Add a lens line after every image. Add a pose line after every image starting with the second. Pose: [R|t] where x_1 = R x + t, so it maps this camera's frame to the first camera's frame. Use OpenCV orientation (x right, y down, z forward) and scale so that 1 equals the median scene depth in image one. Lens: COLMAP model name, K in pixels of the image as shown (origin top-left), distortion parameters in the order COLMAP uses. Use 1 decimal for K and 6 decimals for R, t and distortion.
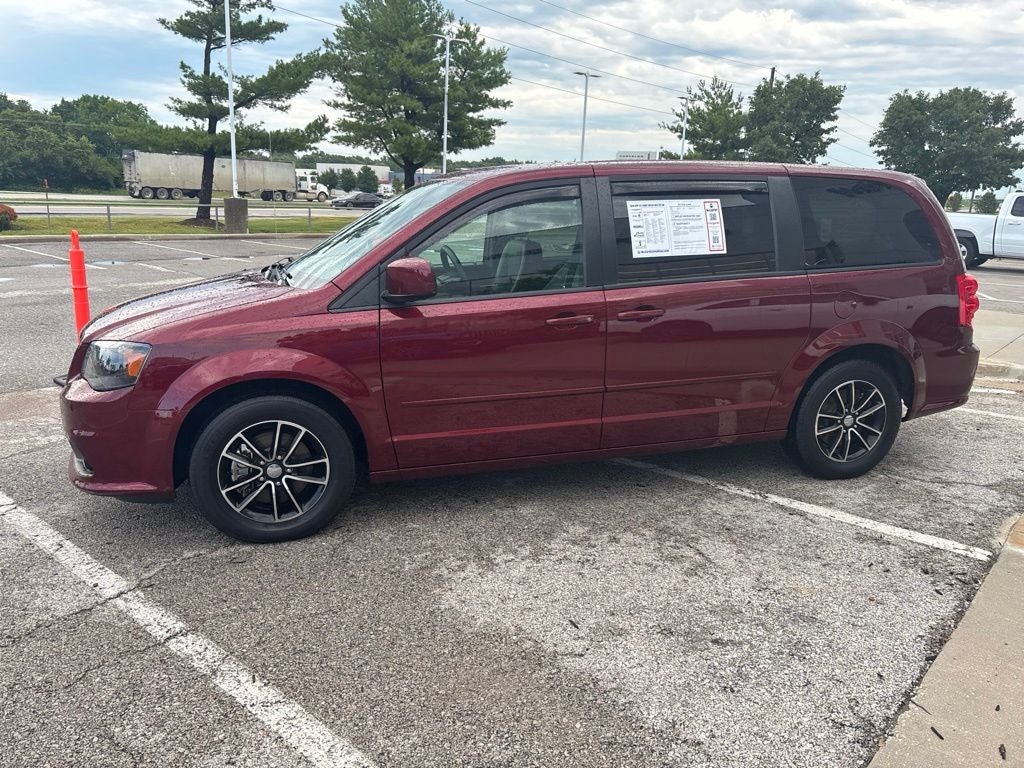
lens RADIAL K [[772.6, 0, 508.5], [0, 772.6, 389.1], [0, 0, 1]] dist [0.053335, -0.063865]
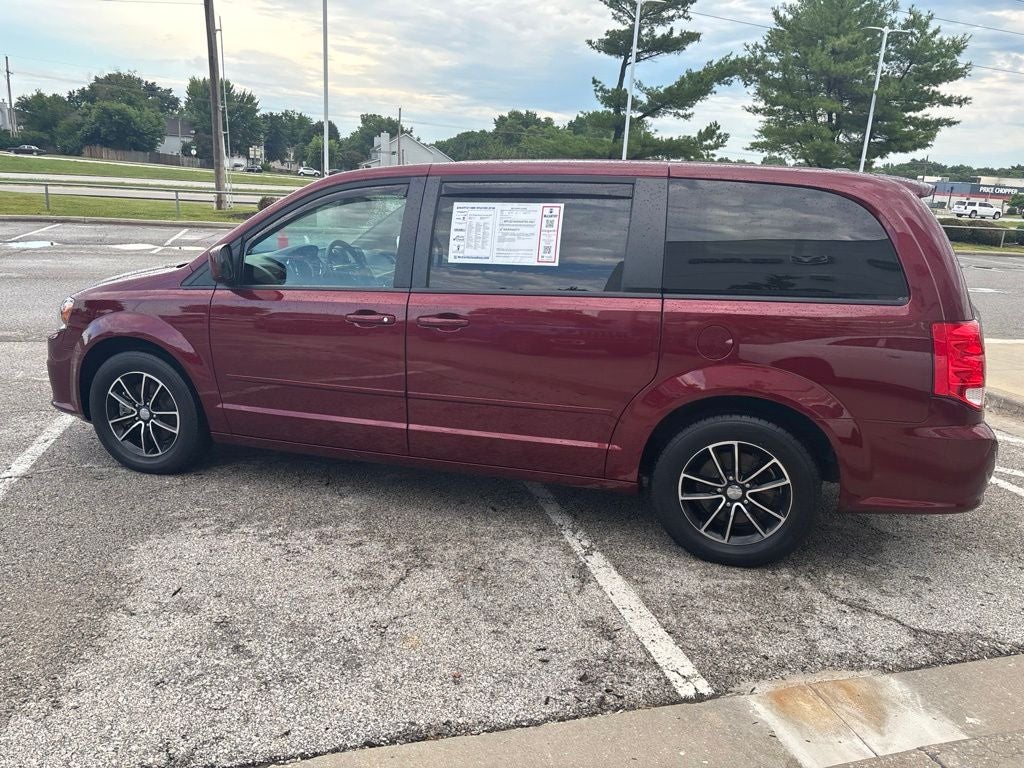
lens RADIAL K [[772.6, 0, 509.5], [0, 772.6, 390.6], [0, 0, 1]] dist [0.053335, -0.063865]
pose [[0.829314, 0.153776, -0.537206, 0.690755], [-0.157995, 0.986688, 0.038535, -0.057527], [0.535980, 0.052918, 0.842570, 0.229727]]
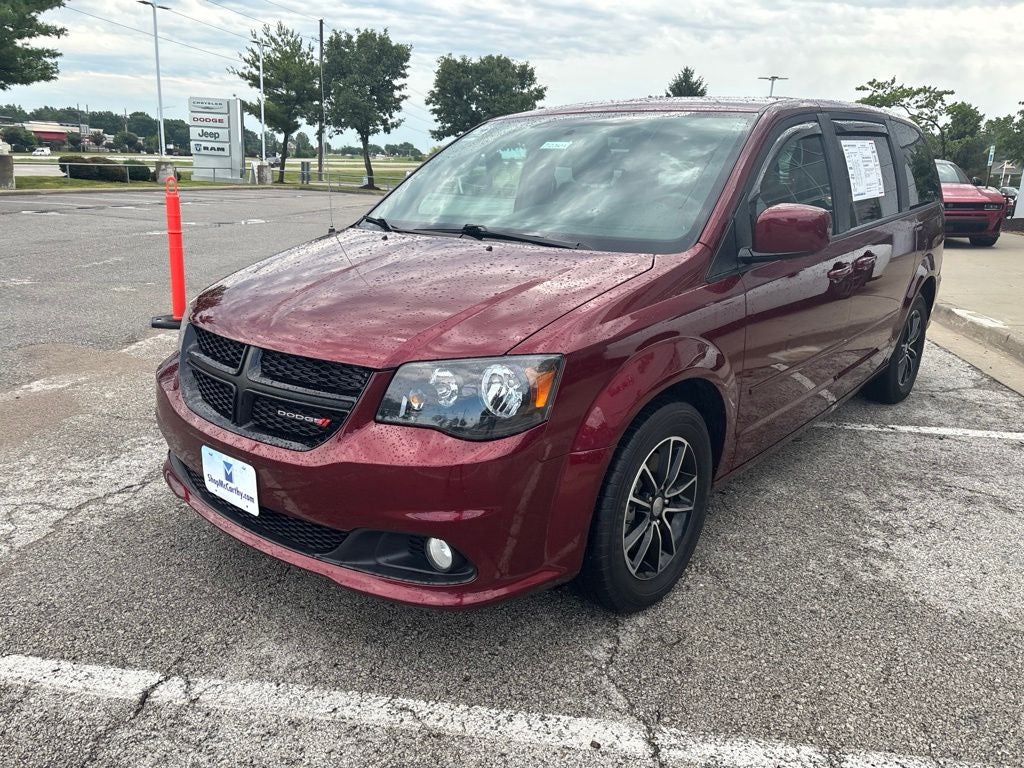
lens RADIAL K [[772.6, 0, 507.8], [0, 772.6, 379.7], [0, 0, 1]] dist [0.053335, -0.063865]
pose [[0.840043, -0.143920, 0.523082, -0.656427], [0.121367, 0.989588, 0.077364, -0.072334], [-0.528770, -0.001505, 0.848764, 0.381256]]
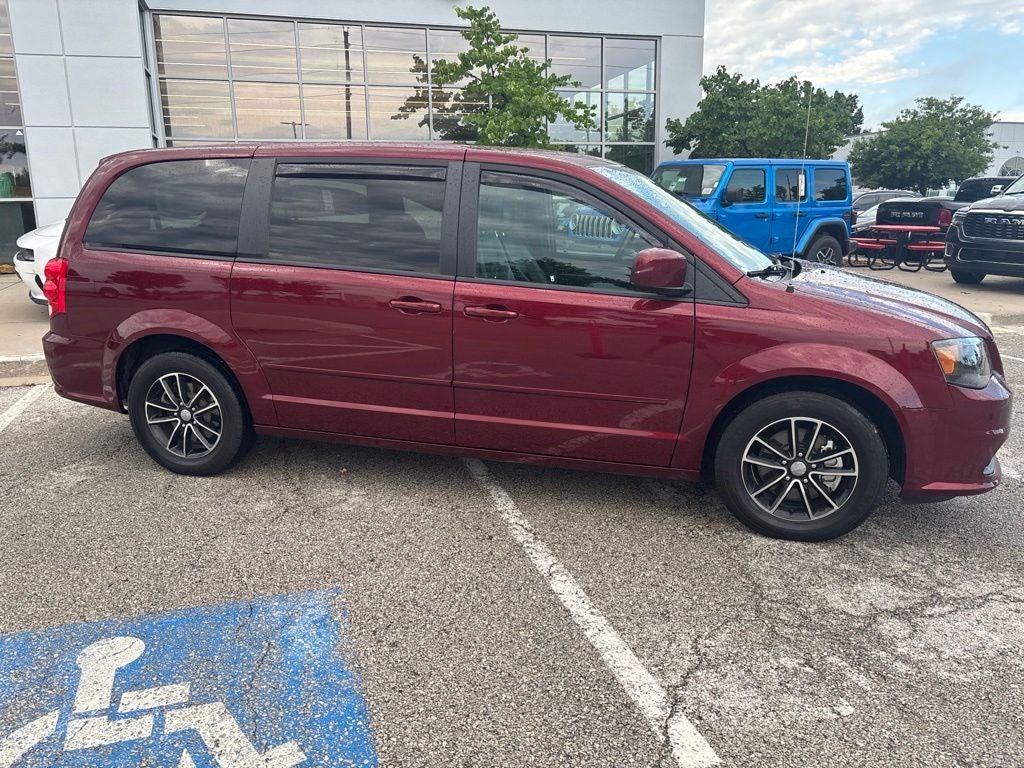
lens RADIAL K [[772.6, 0, 509.5], [0, 772.6, 387.0], [0, 0, 1]] dist [0.053335, -0.063865]
pose [[-0.846623, -0.144556, 0.512185, -0.531497], [0.111183, 0.893124, 0.435852, -0.478362], [-0.520450, 0.425949, -0.740067, 1.977541]]
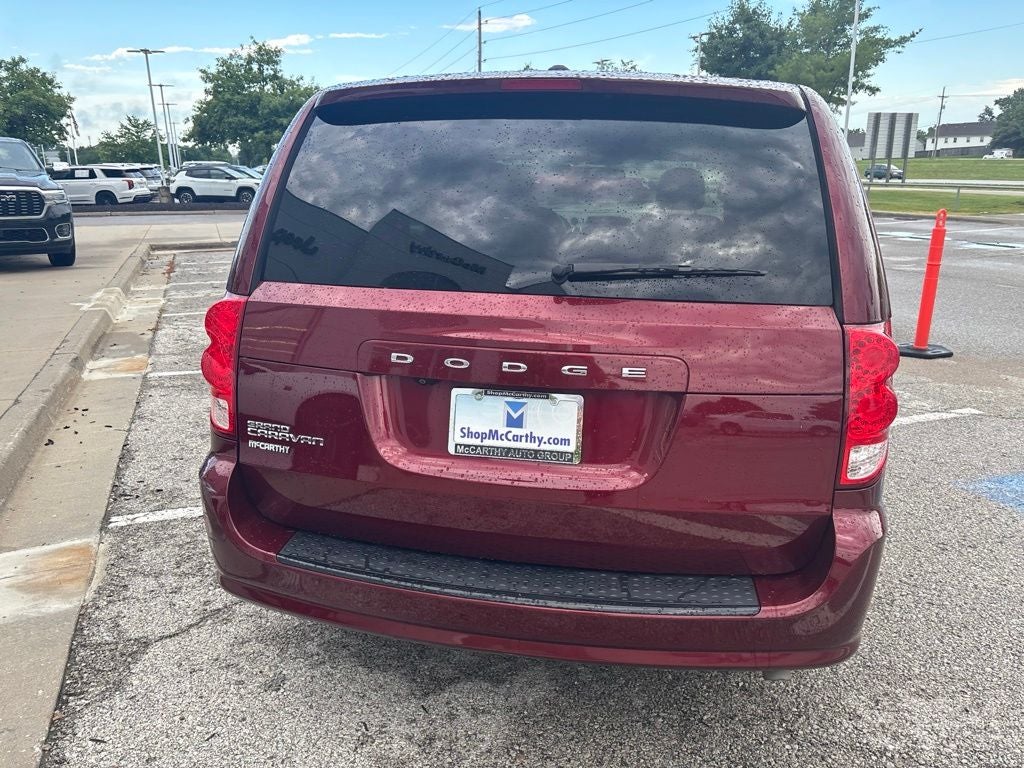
lens RADIAL K [[772.6, 0, 511.2], [0, 772.6, 377.8], [0, 0, 1]] dist [0.053335, -0.063865]
pose [[-0.458859, 0.200949, -0.865487, 0.997889], [-0.227638, 0.914989, 0.333131, -0.318981], [0.858854, 0.349878, -0.374107, 1.450756]]
